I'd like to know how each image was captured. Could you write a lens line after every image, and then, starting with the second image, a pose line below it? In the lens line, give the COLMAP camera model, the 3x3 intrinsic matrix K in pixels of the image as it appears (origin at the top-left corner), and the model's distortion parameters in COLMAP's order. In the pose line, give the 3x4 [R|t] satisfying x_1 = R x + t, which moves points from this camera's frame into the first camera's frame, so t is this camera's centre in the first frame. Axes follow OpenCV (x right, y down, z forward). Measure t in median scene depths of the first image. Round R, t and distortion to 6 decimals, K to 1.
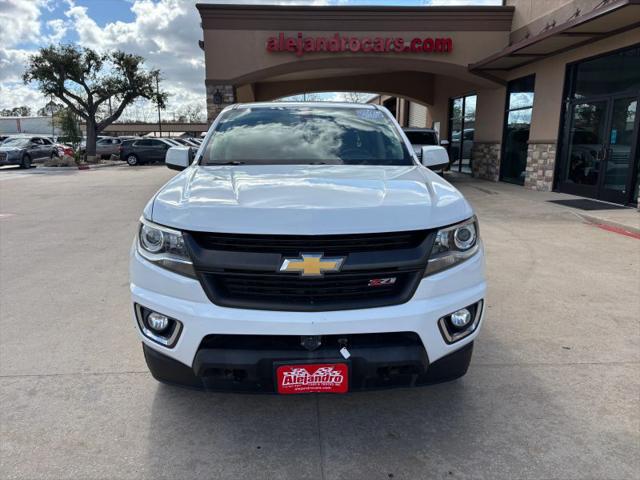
lens RADIAL K [[479.8, 0, 314.8], [0, 479.8, 241.3], [0, 0, 1]] dist [0.065031, -0.065304]
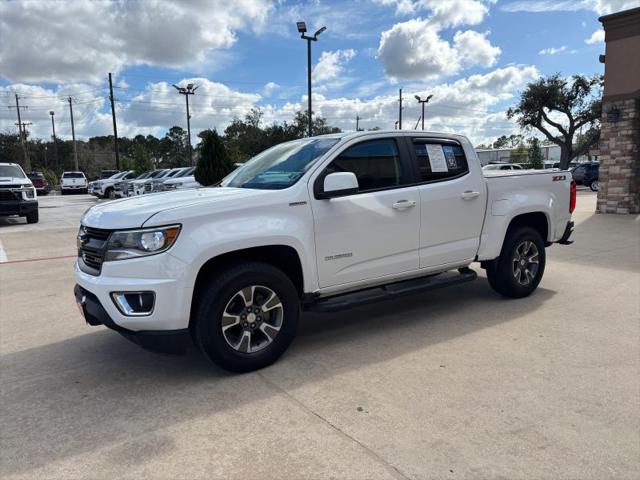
lens RADIAL K [[481.0, 0, 320.2], [0, 481.0, 233.4], [0, 0, 1]] dist [0.061339, -0.063328]
pose [[0.545790, 0.093321, -0.832709, 0.932756], [-0.149229, 0.988717, 0.012994, -0.065611], [0.824526, 0.117173, 0.553558, 0.362056]]
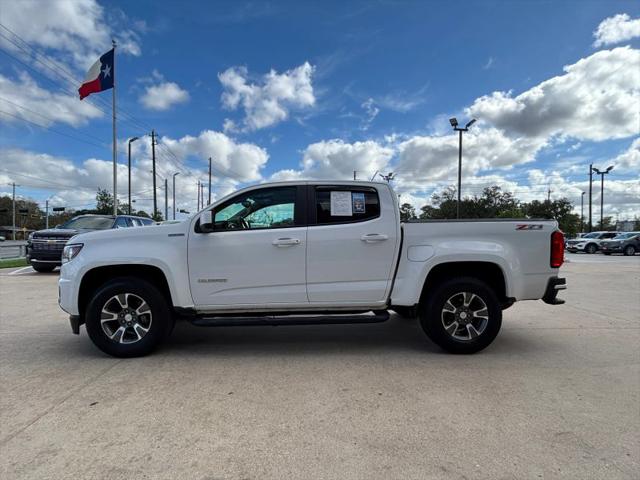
lens RADIAL K [[337.1, 0, 317.0], [0, 337.1, 240.7], [0, 0, 1]] dist [-0.003504, -0.000383]
pose [[0.027089, 0.013585, -0.999541, 0.975133], [-0.207276, 0.978252, 0.007678, -0.162082], [0.977907, 0.206972, 0.029316, 1.097536]]
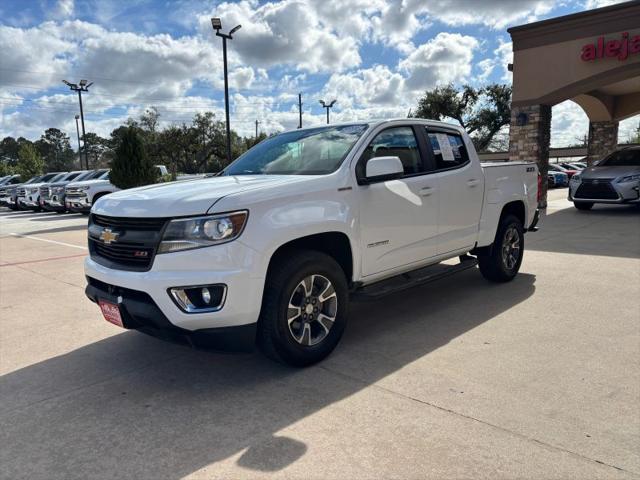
lens RADIAL K [[479.8, 0, 314.8], [0, 479.8, 241.3], [0, 0, 1]] dist [0.065031, -0.065304]
pose [[0.703367, 0.076998, -0.706644, 0.743922], [-0.117358, 0.993052, -0.008608, 0.001308], [0.701072, 0.088985, 0.707517, 0.184920]]
